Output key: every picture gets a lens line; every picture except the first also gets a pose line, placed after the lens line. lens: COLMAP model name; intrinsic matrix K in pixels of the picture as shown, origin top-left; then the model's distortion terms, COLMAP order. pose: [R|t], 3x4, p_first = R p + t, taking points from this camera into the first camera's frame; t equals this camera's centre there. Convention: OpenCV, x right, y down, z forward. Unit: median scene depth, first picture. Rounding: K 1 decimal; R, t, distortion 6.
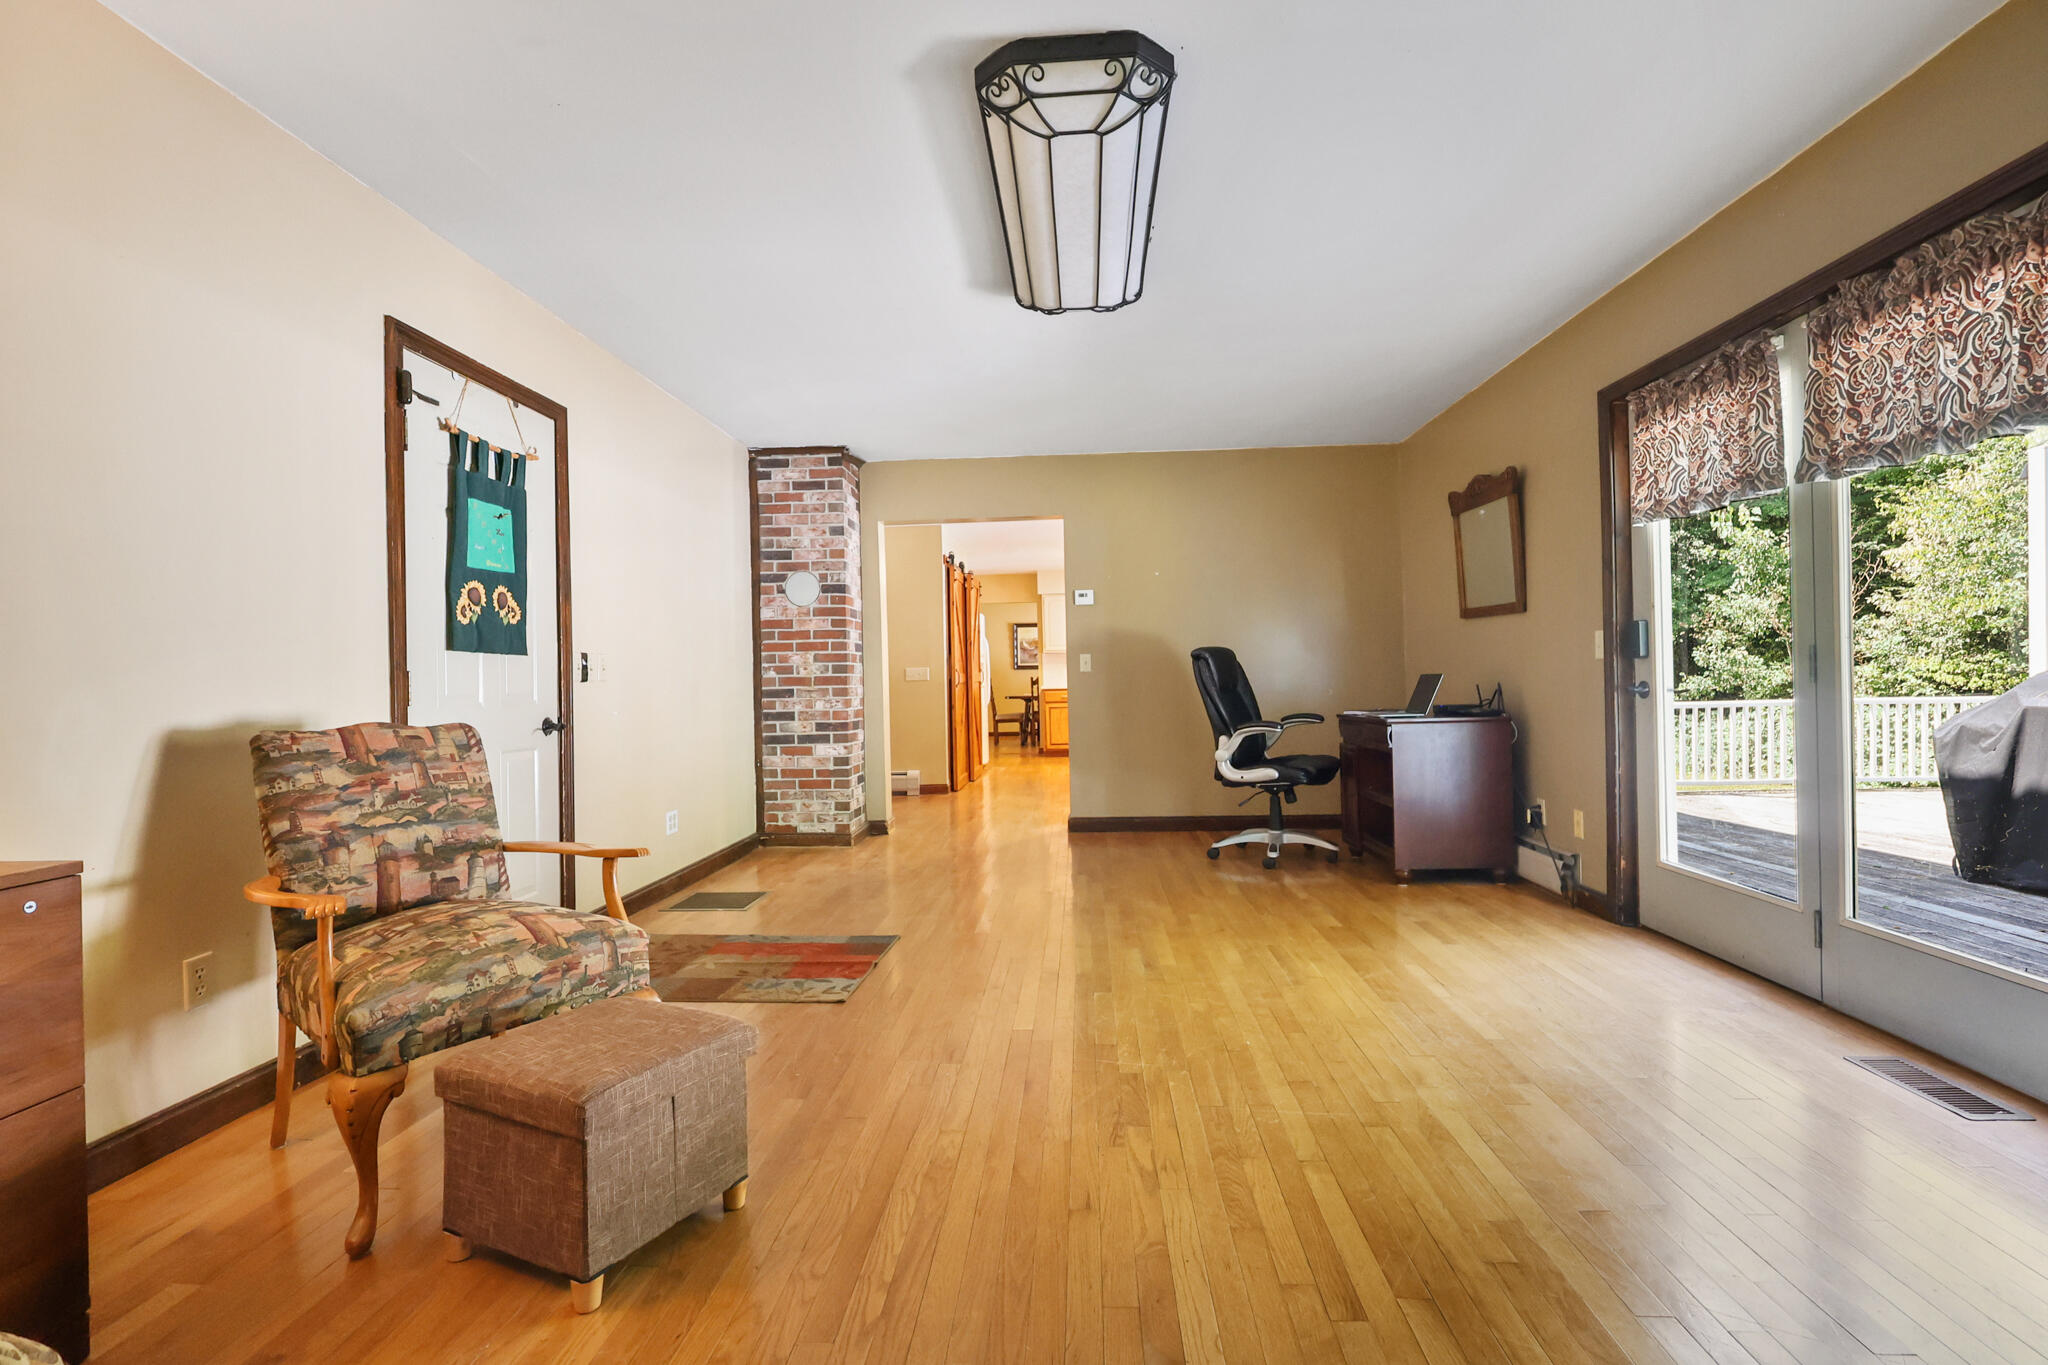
lens RADIAL K [[966.4, 0, 1024.4], [0, 966.4, 648.5], [0, 0, 1]] dist [-0.001825, -0.000038]
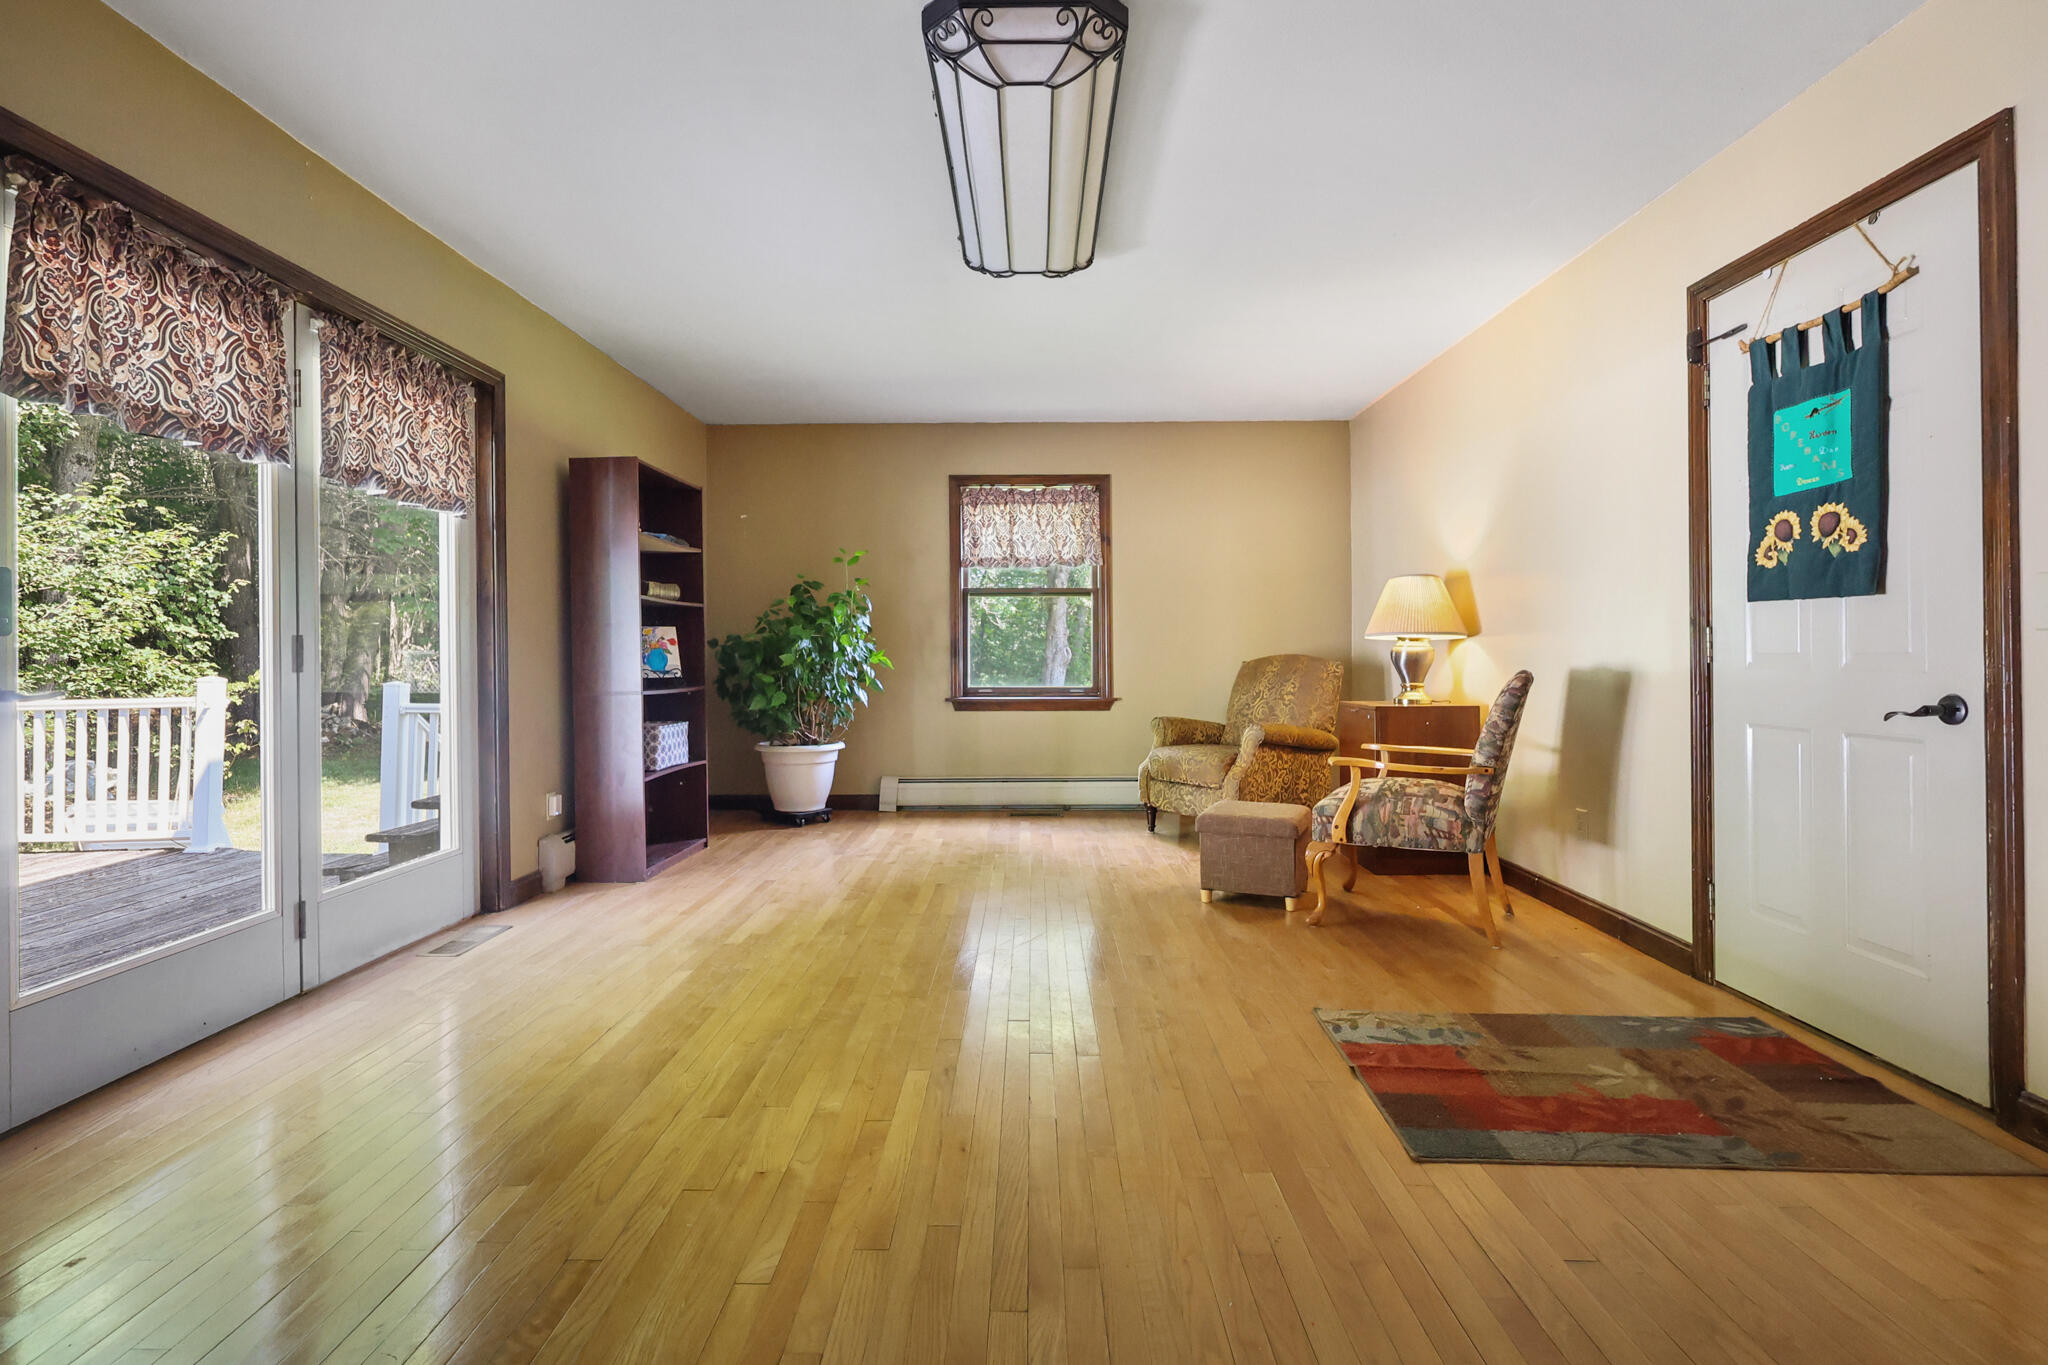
lens RADIAL K [[966.4, 0, 1024.4], [0, 966.4, 648.5], [0, 0, 1]] dist [-0.001825, -0.000038]
pose [[-0.998611, 0.023977, -0.046916, 0.102061], [0.025581, 0.999098, -0.033885, 0.054515], [0.046062, -0.035038, -0.998324, 1.747004]]
